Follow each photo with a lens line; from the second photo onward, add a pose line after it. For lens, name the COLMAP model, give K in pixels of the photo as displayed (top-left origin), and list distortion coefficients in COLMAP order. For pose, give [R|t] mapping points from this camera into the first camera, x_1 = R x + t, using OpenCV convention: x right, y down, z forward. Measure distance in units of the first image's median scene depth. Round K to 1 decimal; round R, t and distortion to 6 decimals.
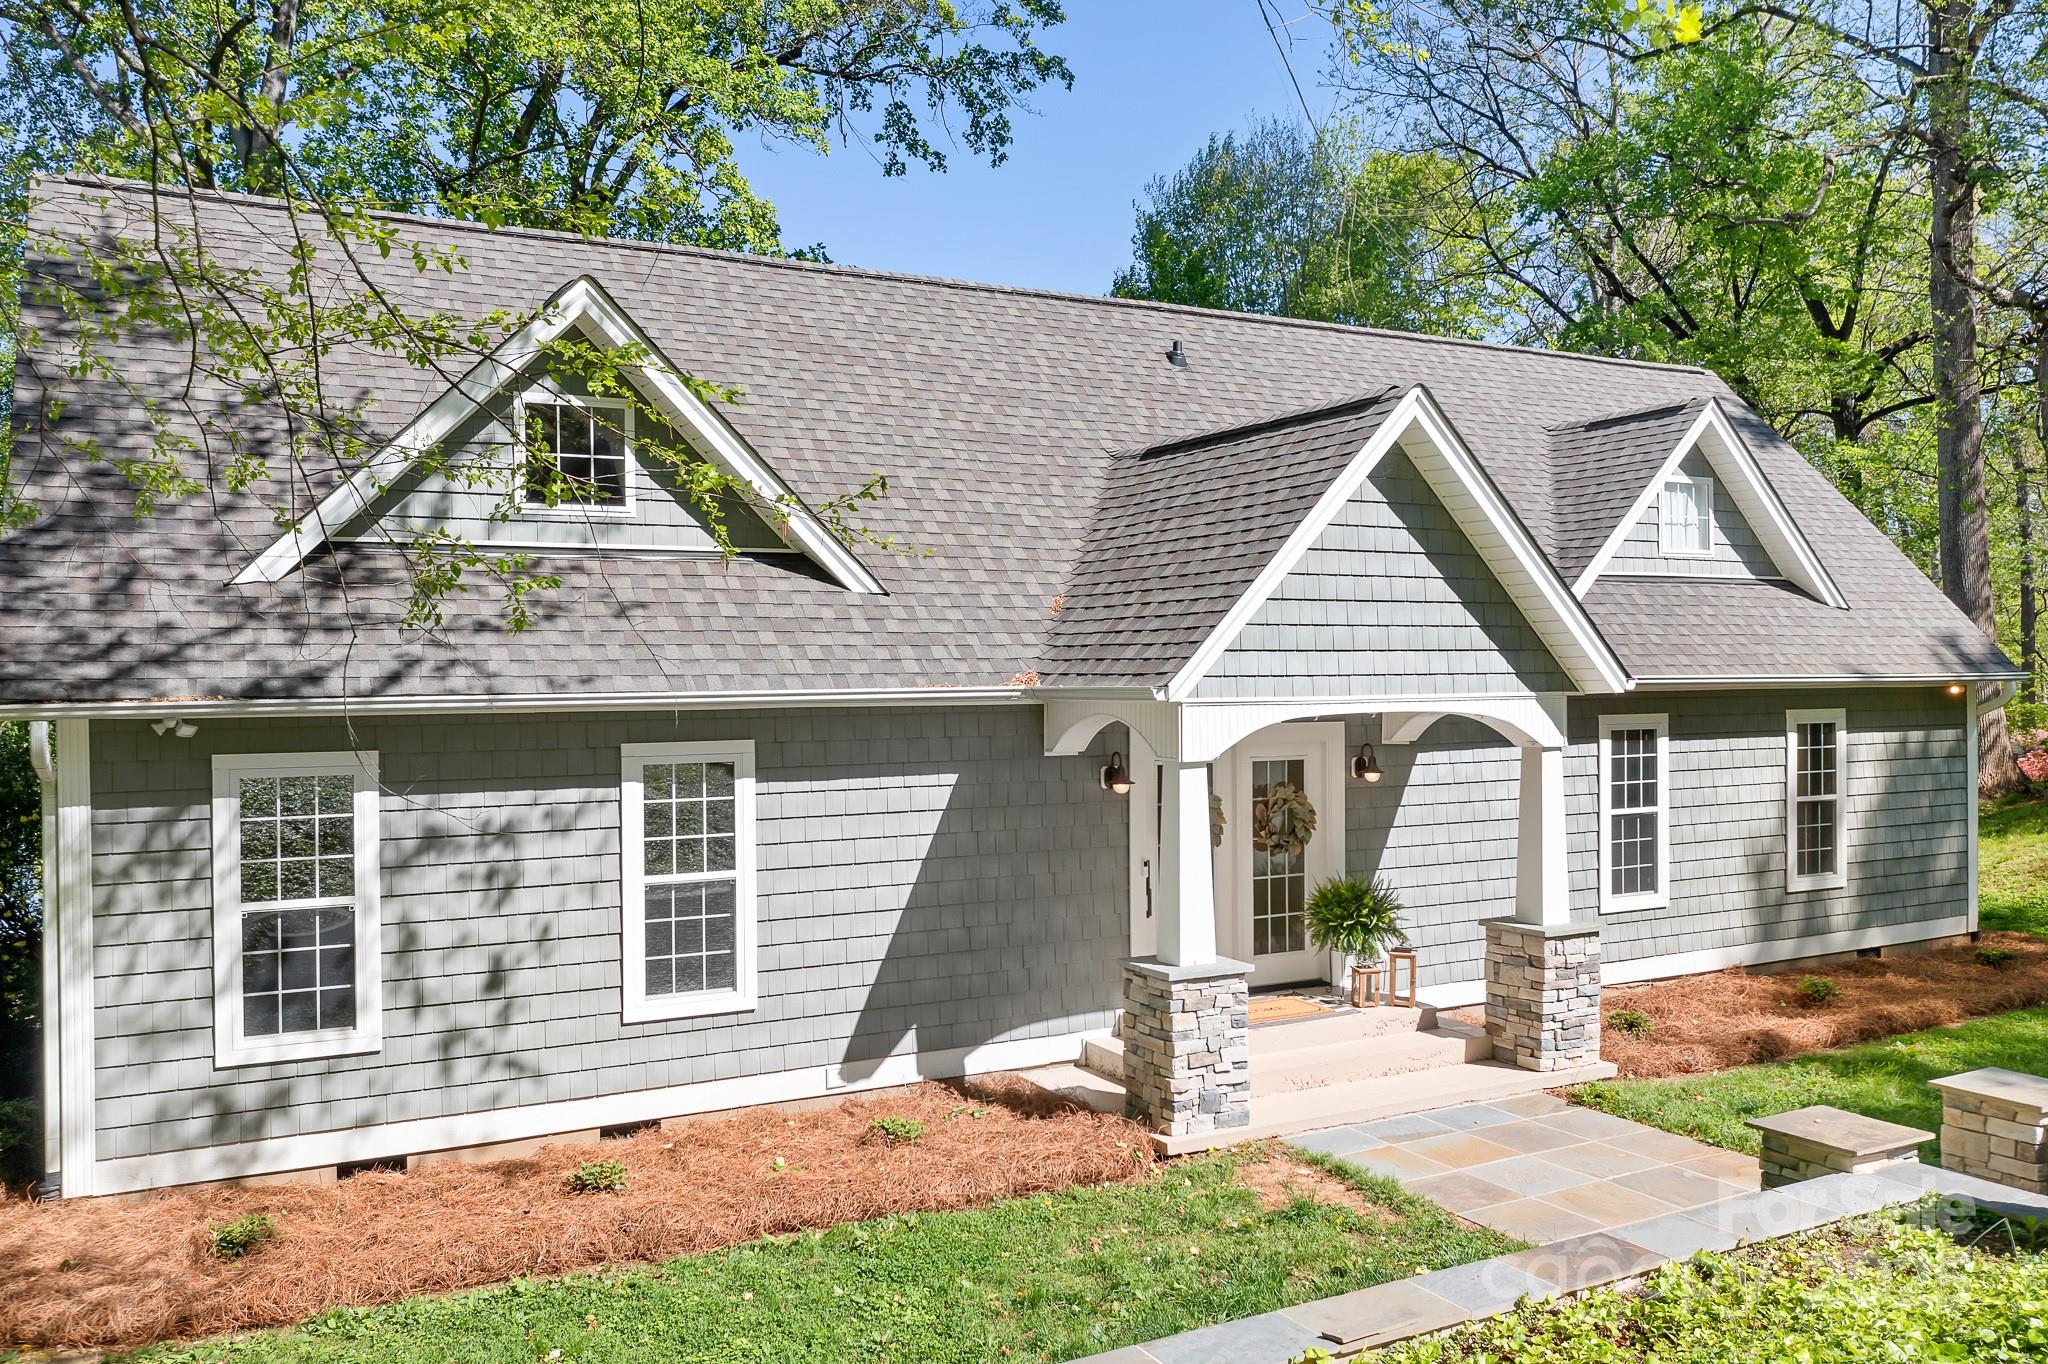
lens RADIAL K [[1627.8, 0, 997.4], [0, 1627.8, 676.9], [0, 0, 1]] dist [-0.011571, -0.000878]
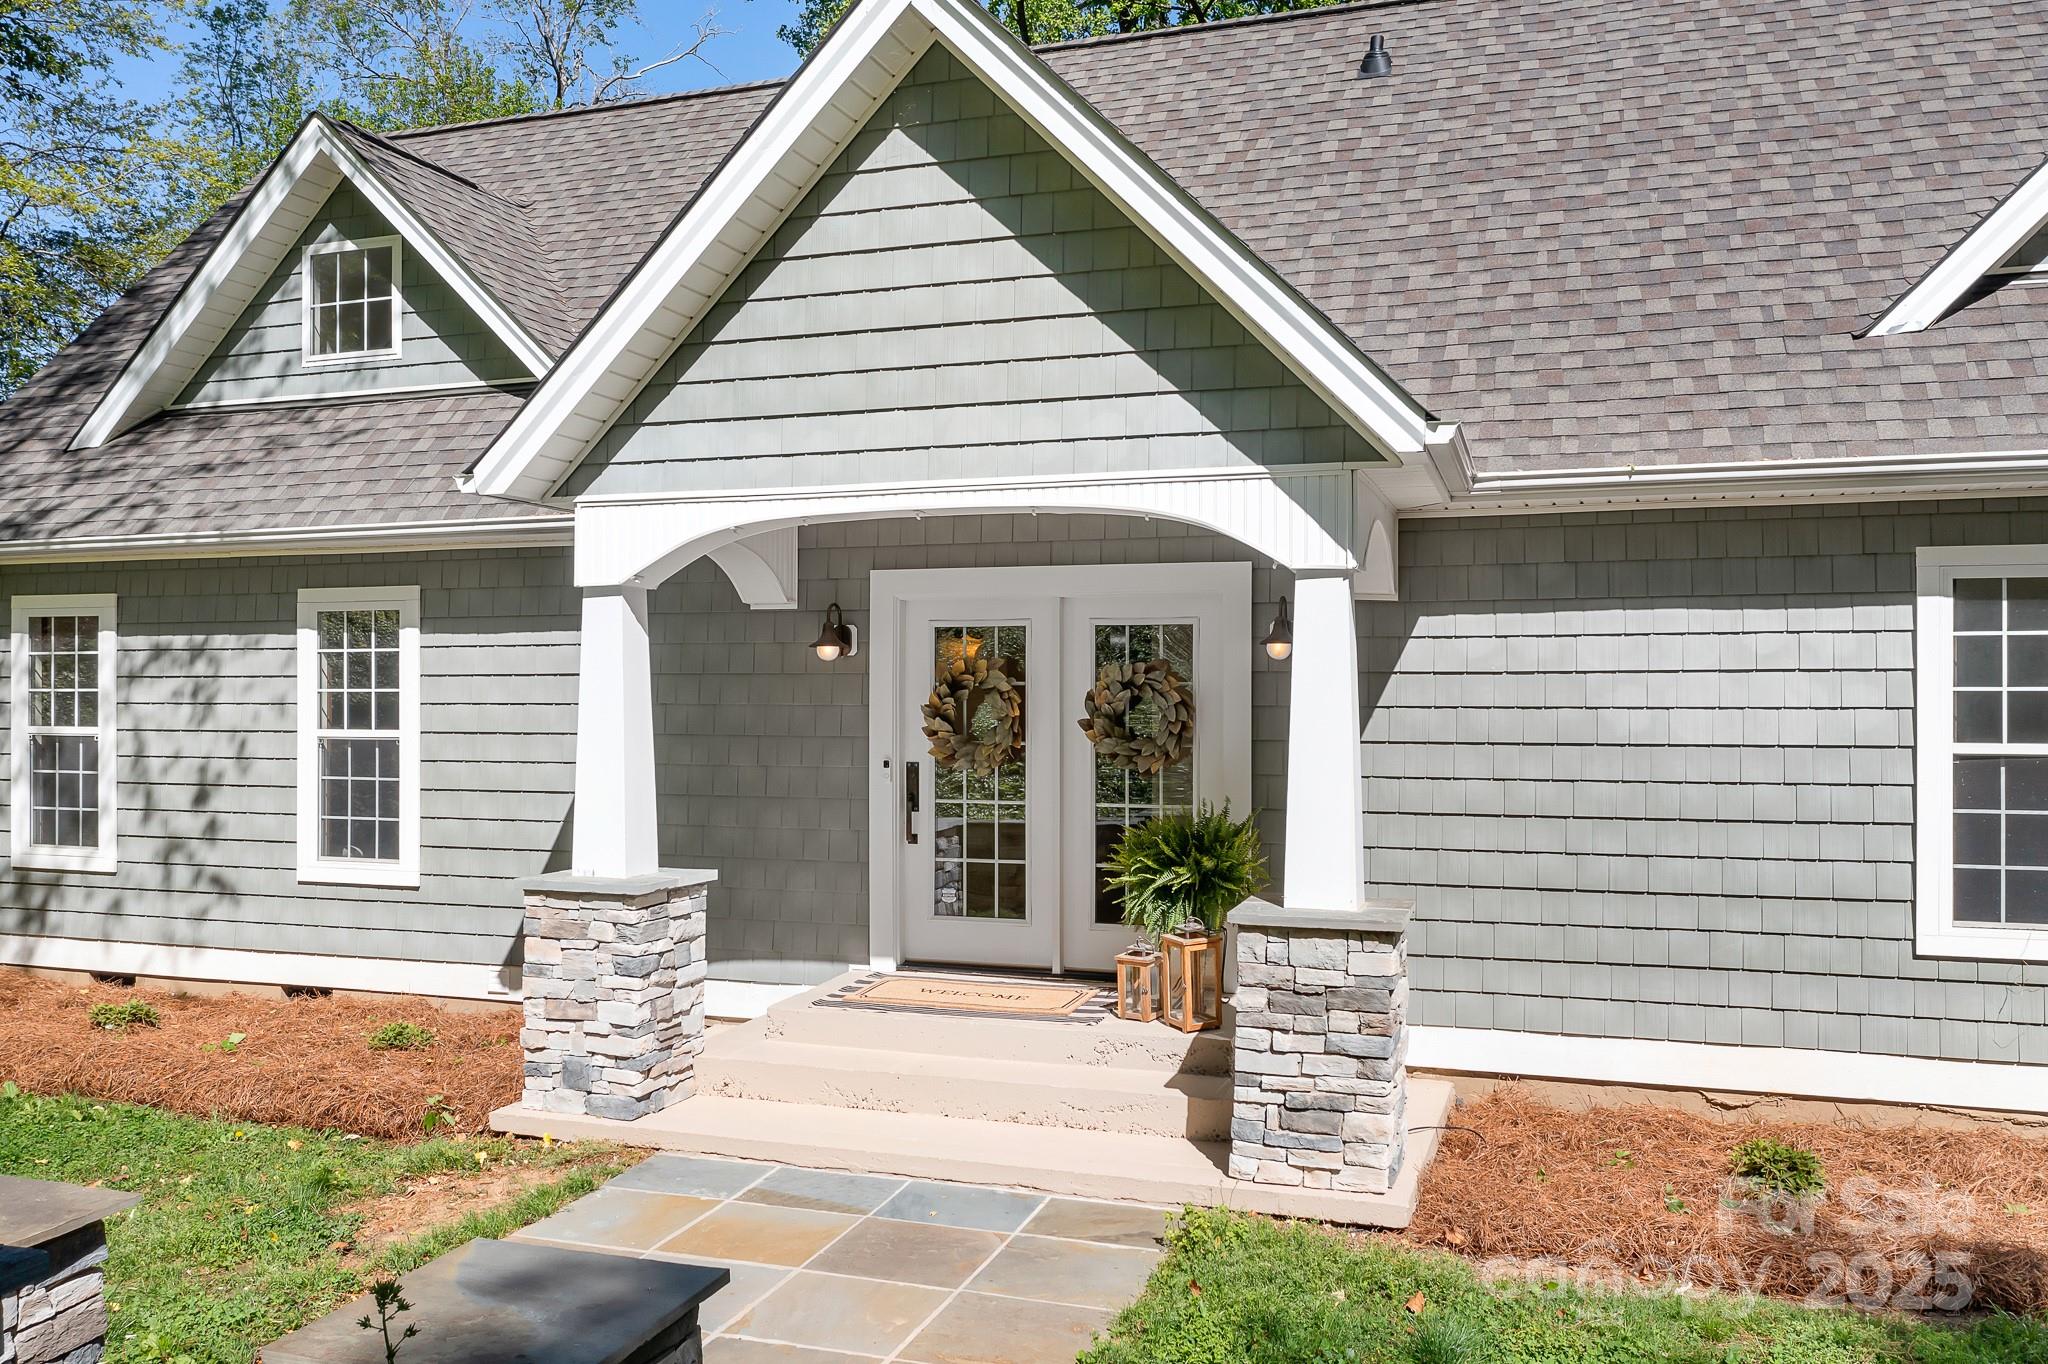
lens RADIAL K [[1629.3, 0, 1118.1], [0, 1629.3, 689.6], [0, 0, 1]] dist [-0.008923, -0.010062]
pose [[0.683606, 0.006024, -0.729826, 0.754755], [-0.007050, 0.999974, 0.001650, 0.090304], [0.729817, 0.004017, 0.683631, 0.660310]]
